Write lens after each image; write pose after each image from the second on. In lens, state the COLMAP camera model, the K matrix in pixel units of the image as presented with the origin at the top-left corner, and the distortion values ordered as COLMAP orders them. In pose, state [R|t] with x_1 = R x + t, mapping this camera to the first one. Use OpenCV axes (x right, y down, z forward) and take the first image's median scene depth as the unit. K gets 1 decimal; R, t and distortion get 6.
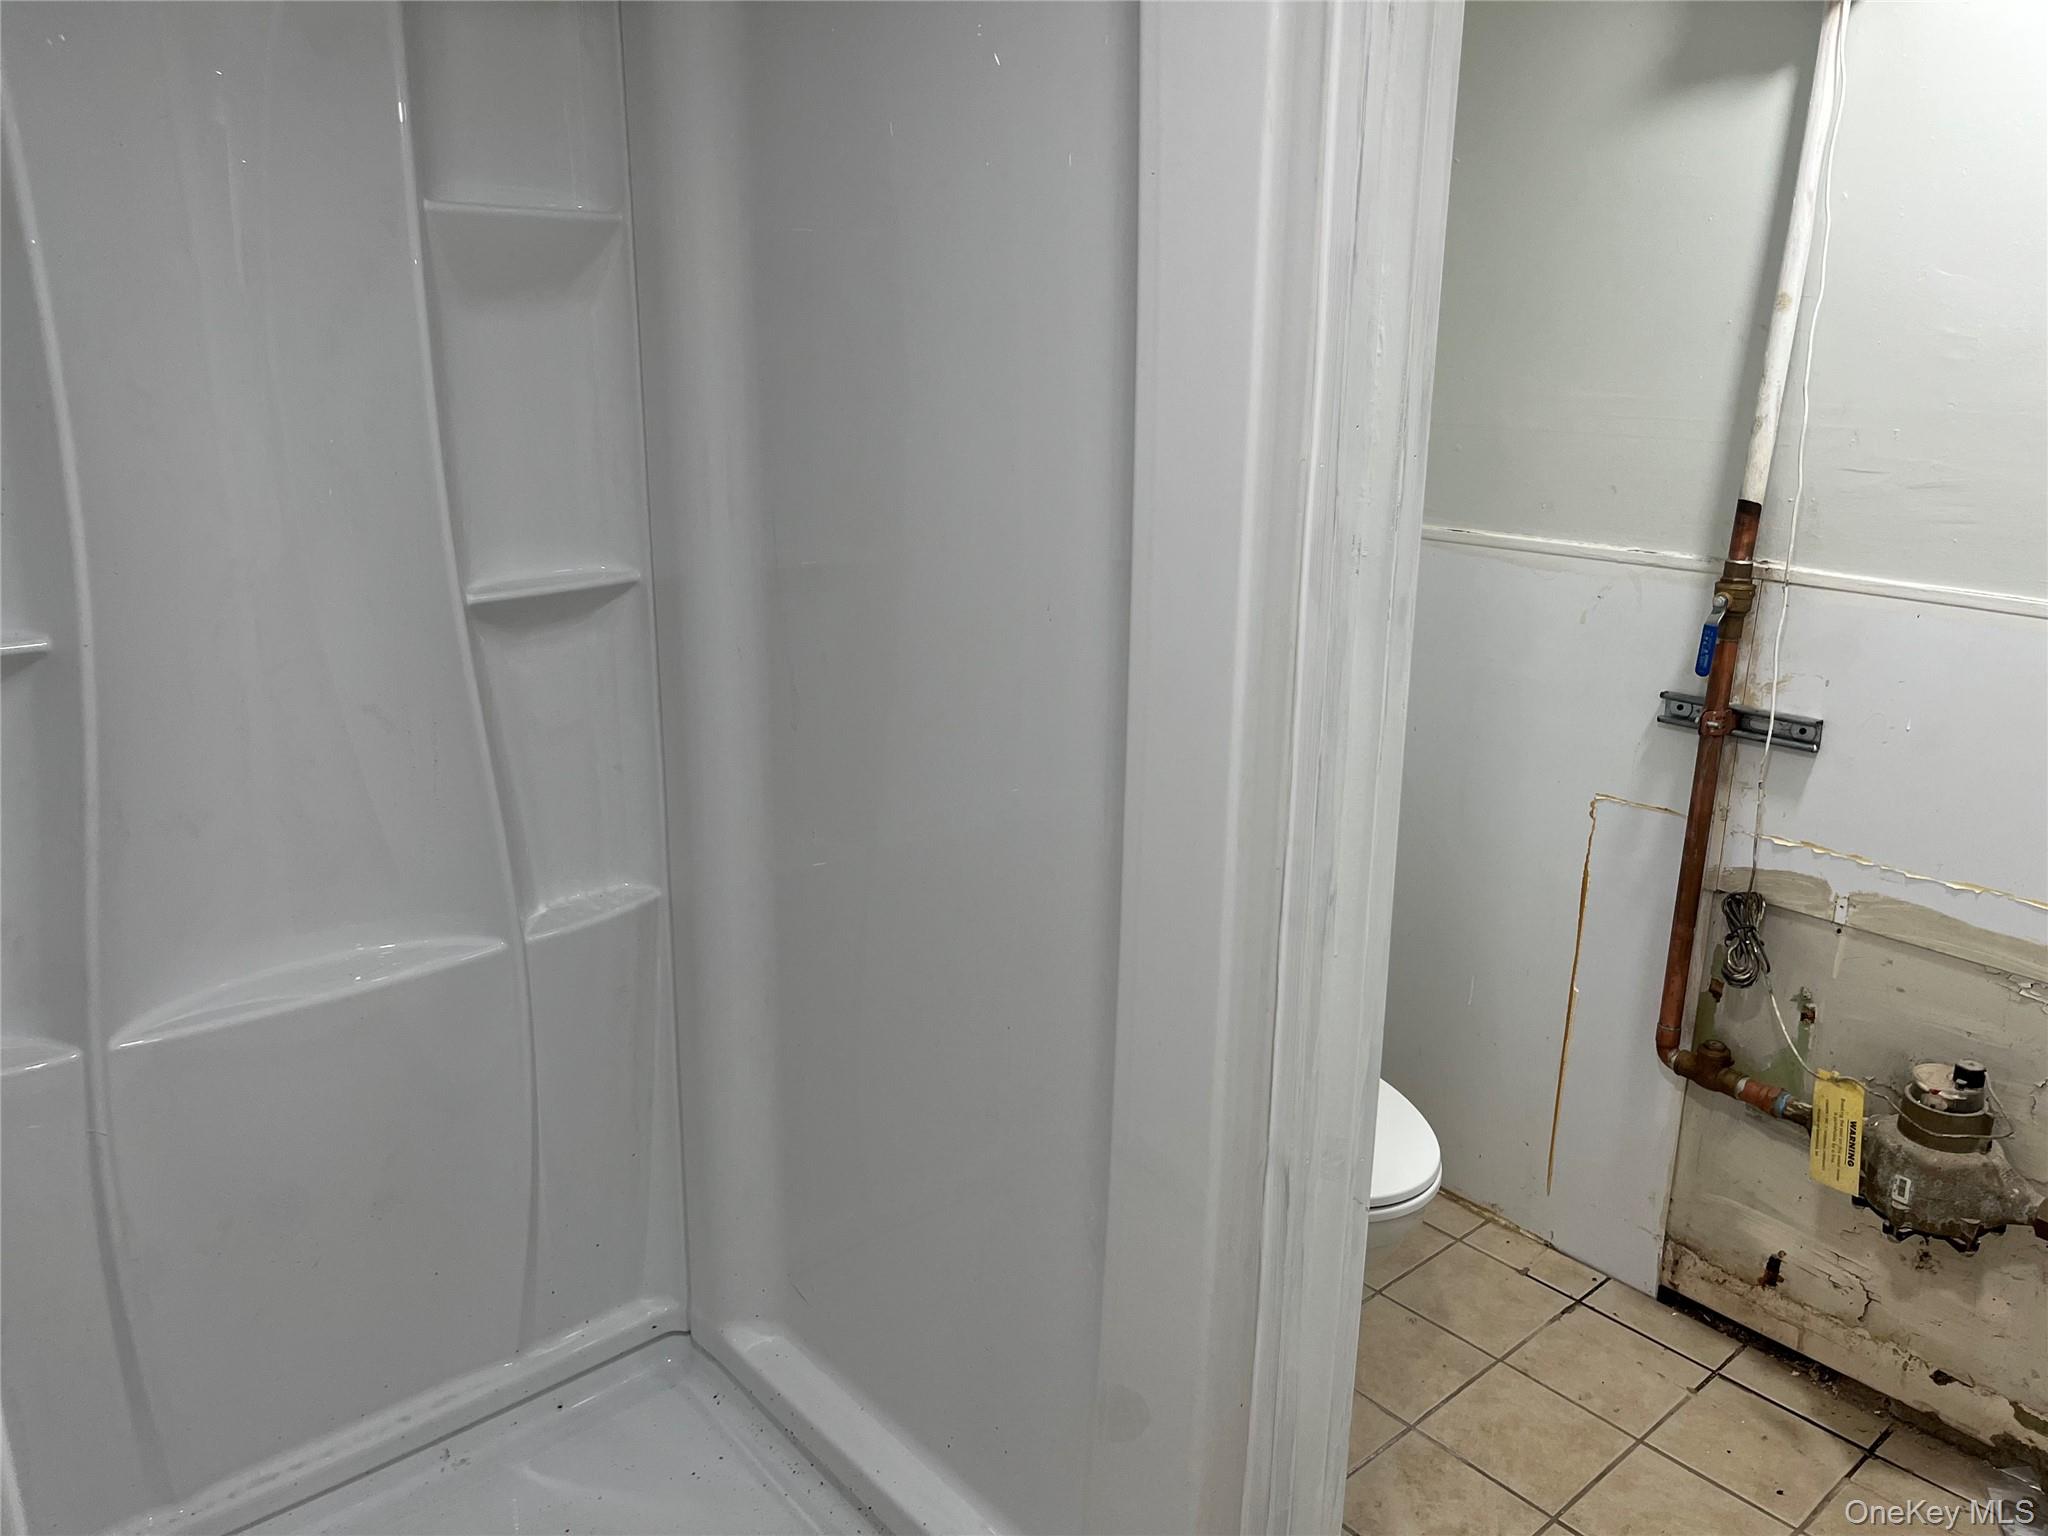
lens RADIAL K [[1570.5, 0, 1024.0], [0, 1570.5, 761.2], [0, 0, 1]] dist [-0.003839, -0.029713]
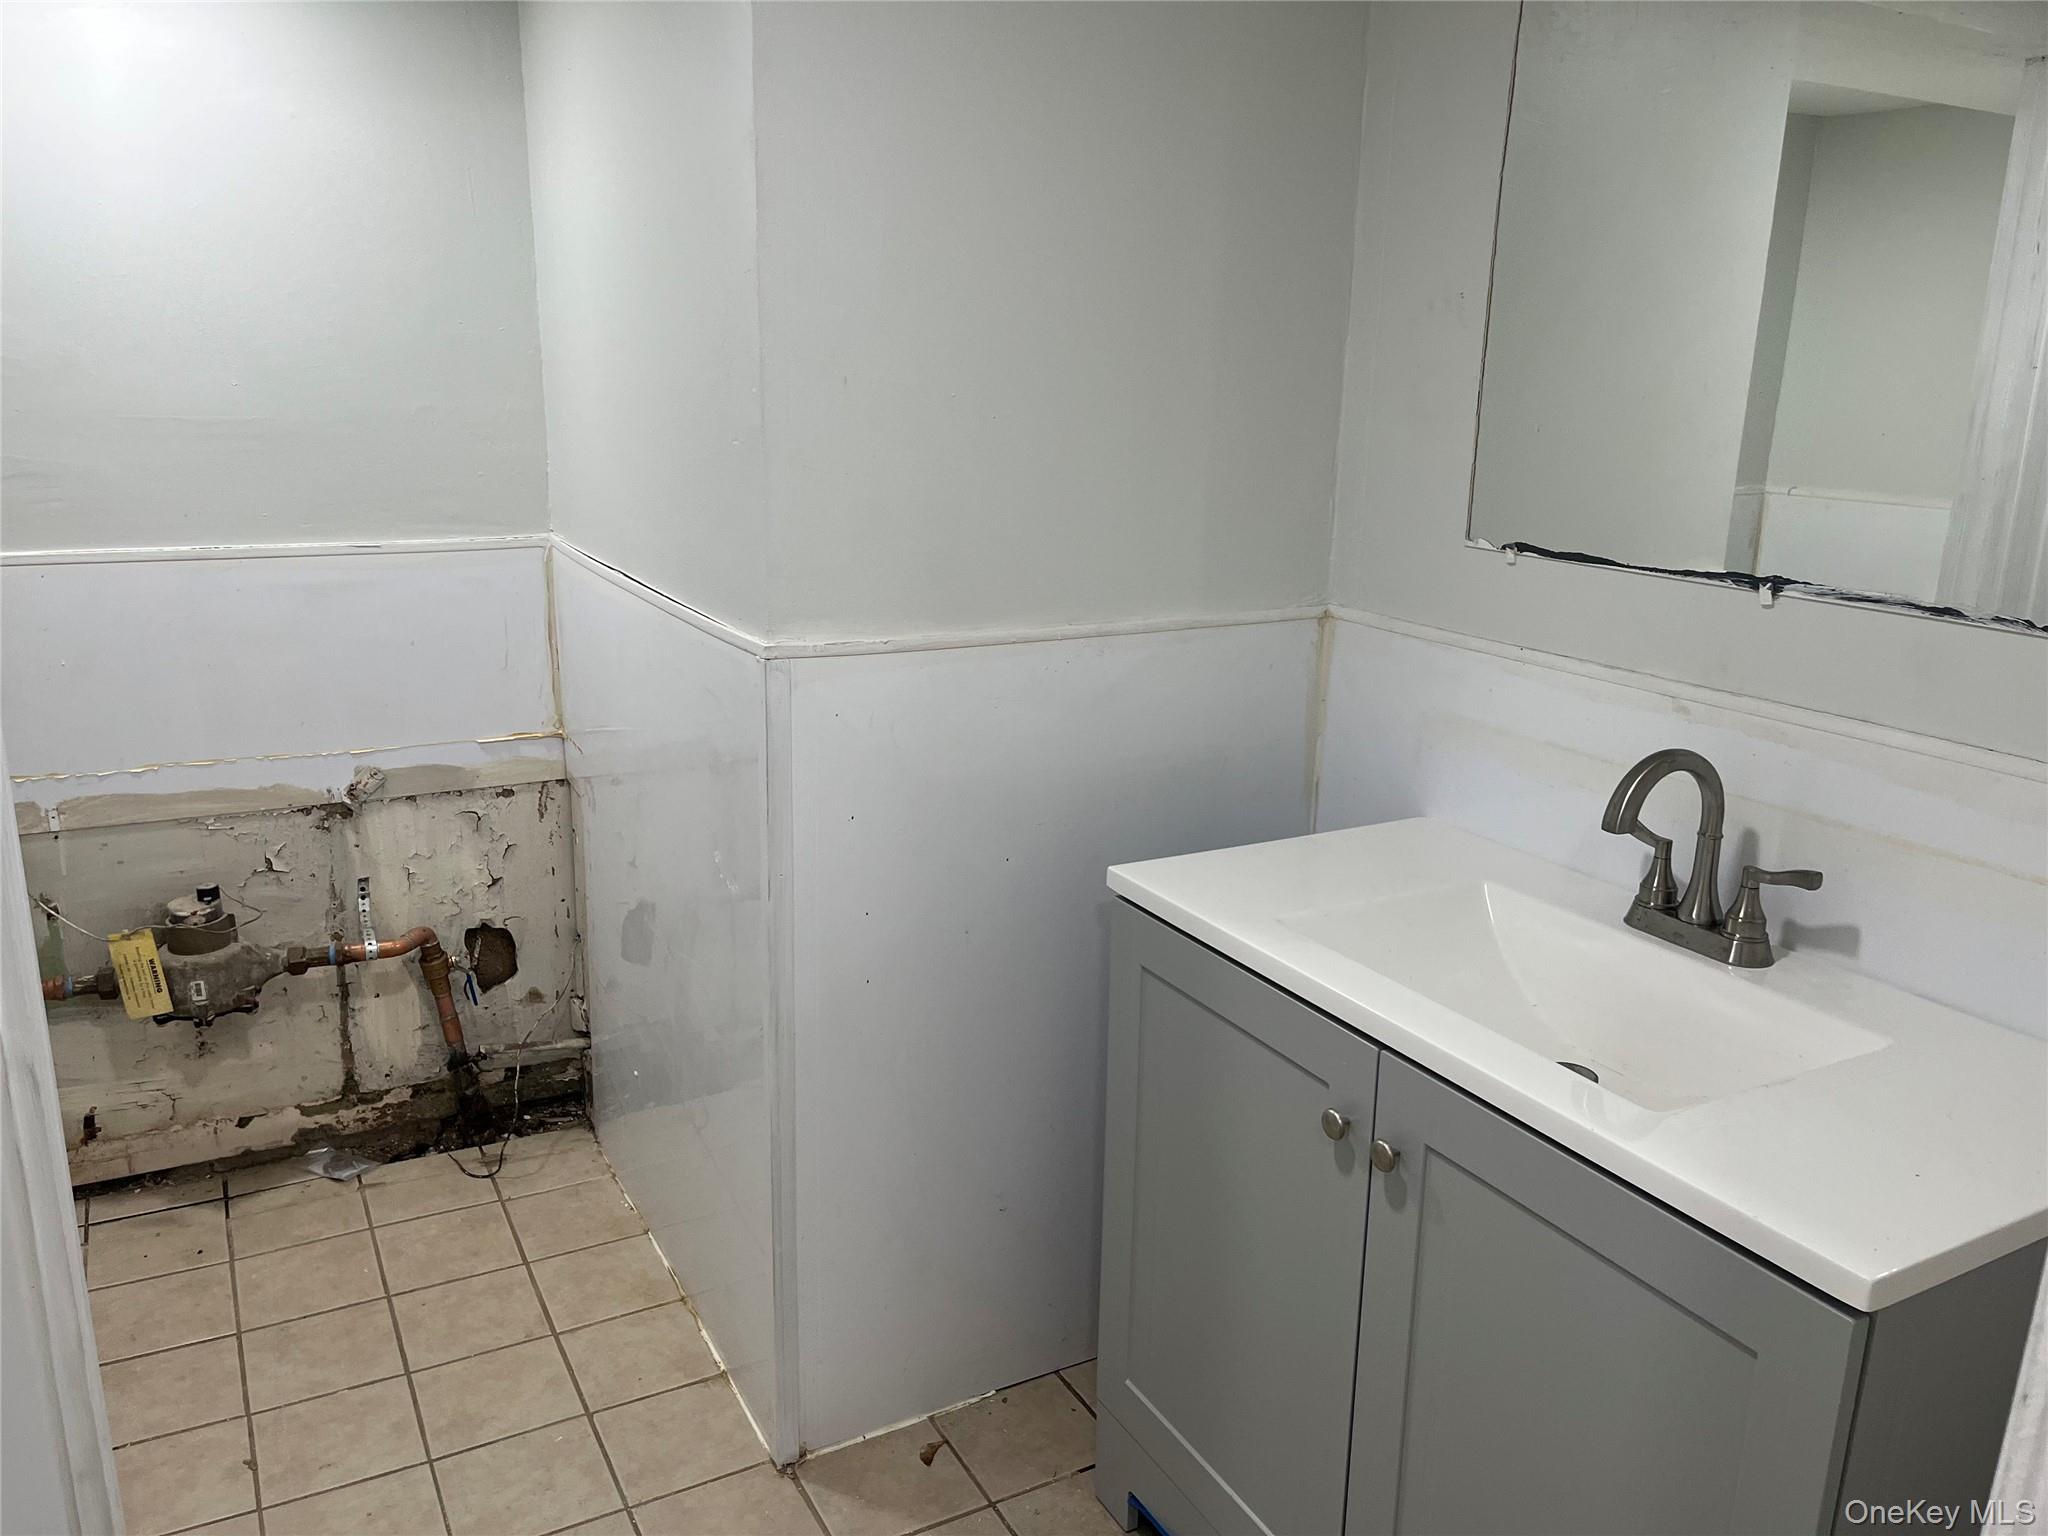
lens RADIAL K [[1570.5, 0, 1020.4], [0, 1570.5, 763.2], [0, 0, 1]] dist [-0.003839, -0.029713]
pose [[0.212694, -0.254950, 0.943272, -0.480774], [0.241464, 0.949134, 0.202087, -0.012830], [-0.946814, 0.184784, 0.263437, -0.058994]]
